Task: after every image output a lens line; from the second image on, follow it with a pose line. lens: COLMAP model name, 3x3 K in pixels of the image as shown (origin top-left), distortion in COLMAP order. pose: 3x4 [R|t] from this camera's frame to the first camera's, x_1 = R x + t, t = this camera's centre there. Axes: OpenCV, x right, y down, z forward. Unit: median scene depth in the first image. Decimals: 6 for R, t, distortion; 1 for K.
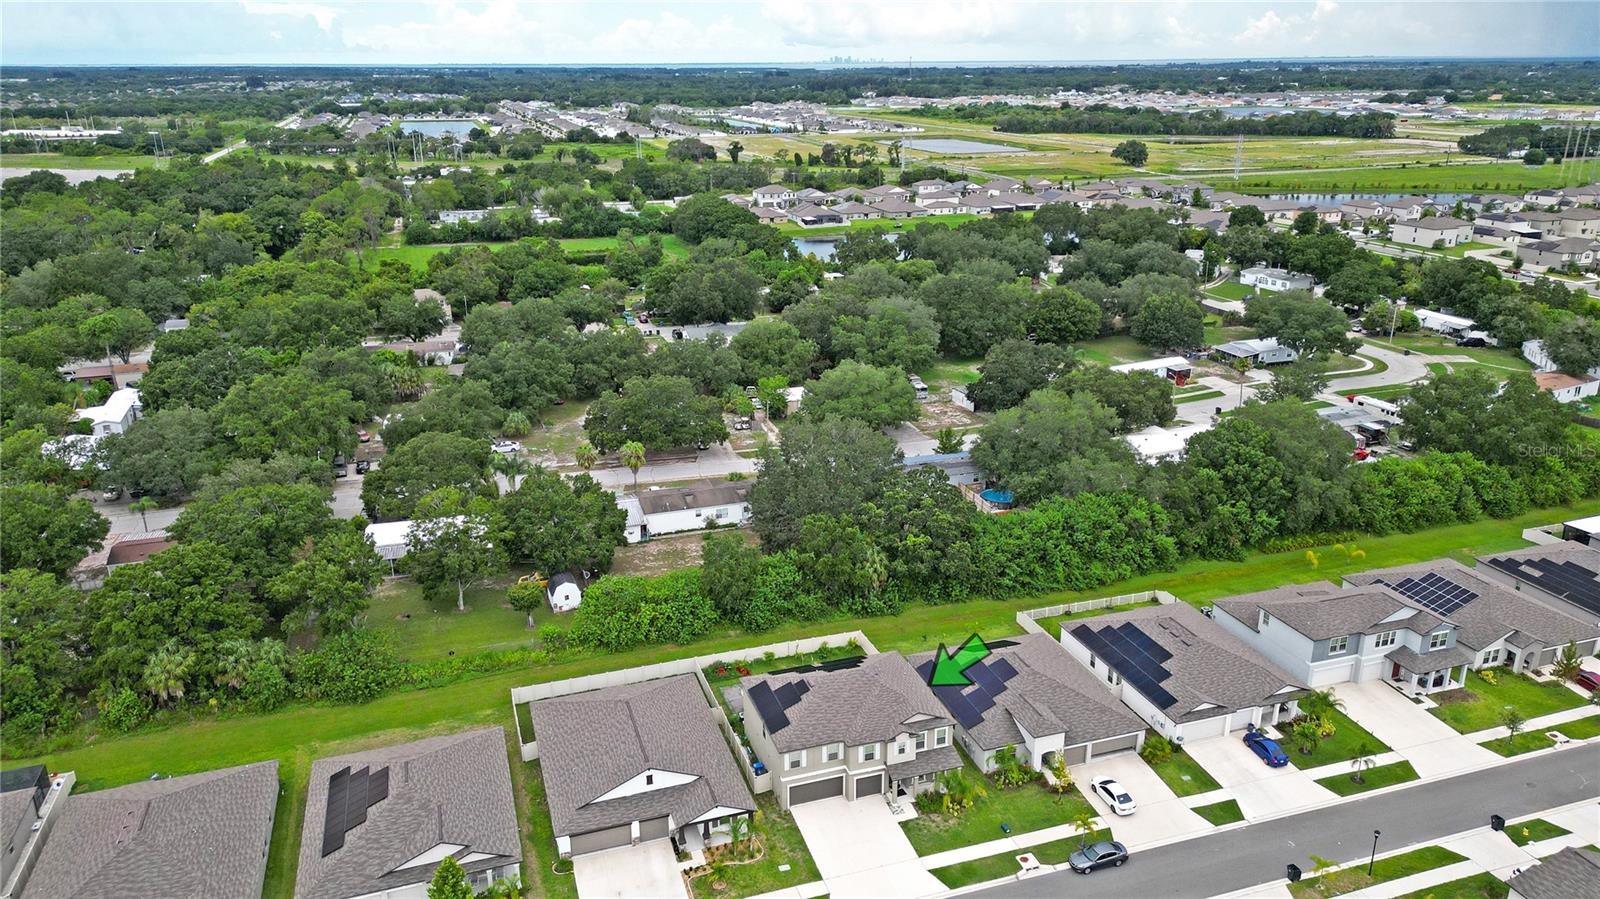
lens RADIAL K [[1151.0, 0, 782.2], [0, 1151.0, 449.3], [0, 0, 1]] dist [0.082895, -0.078634]
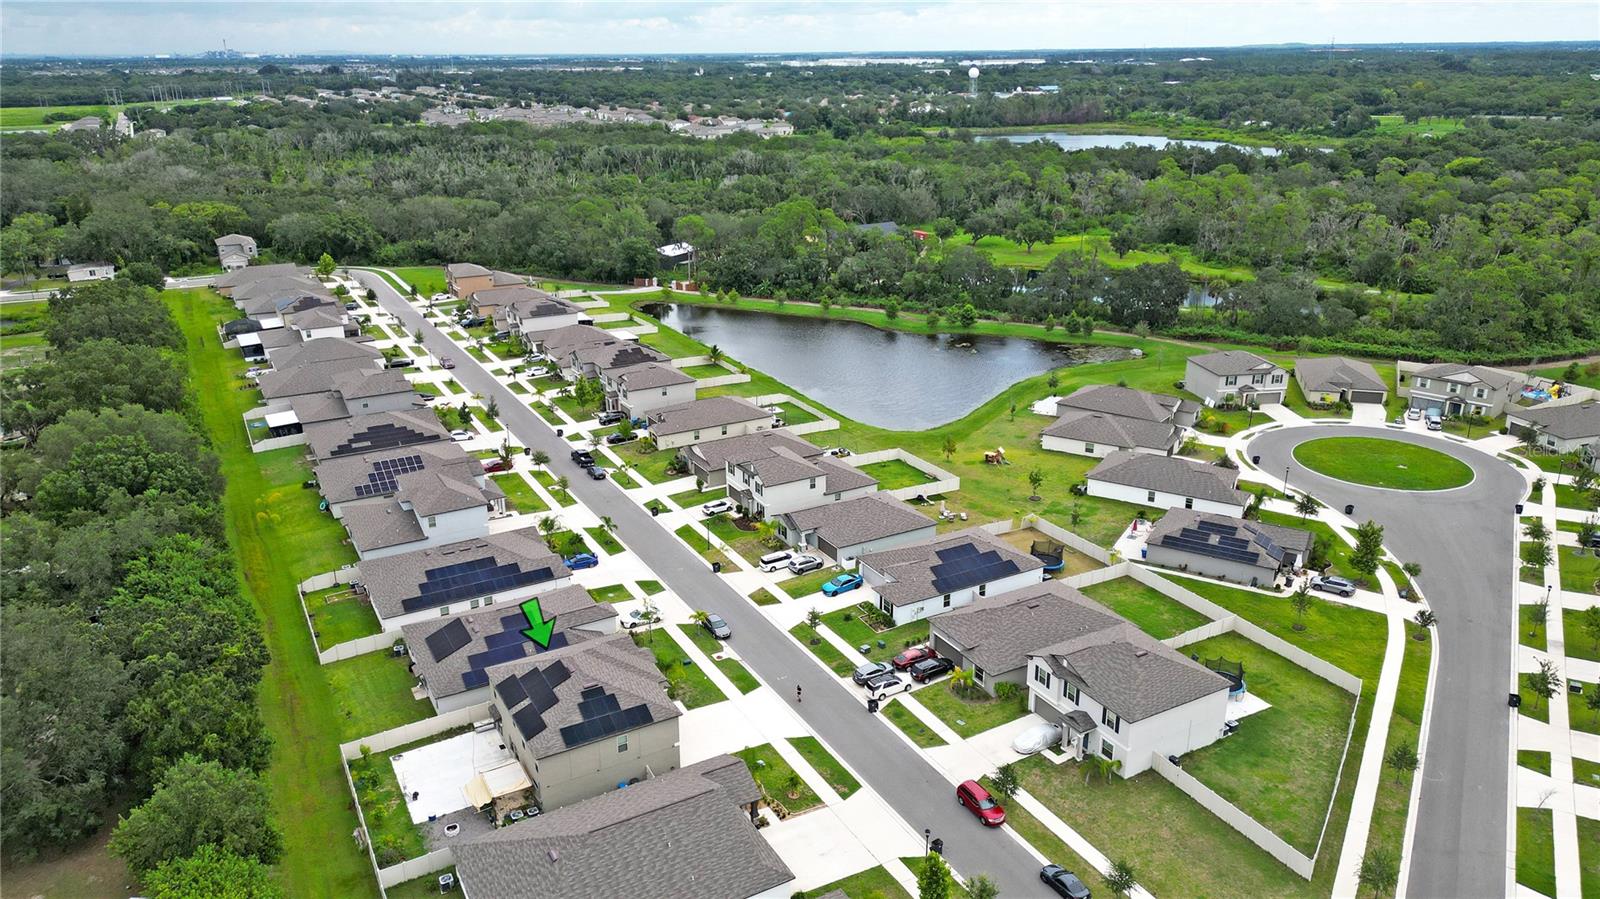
lens RADIAL K [[1151.0, 0, 810.8], [0, 1151.0, 456.6], [0, 0, 1]] dist [0.082895, -0.078634]
pose [[-0.208234, -0.323227, 0.923127, -0.663746], [0.325641, 0.867058, 0.377051, -0.210291], [-0.922278, 0.379123, -0.075295, 0.652518]]
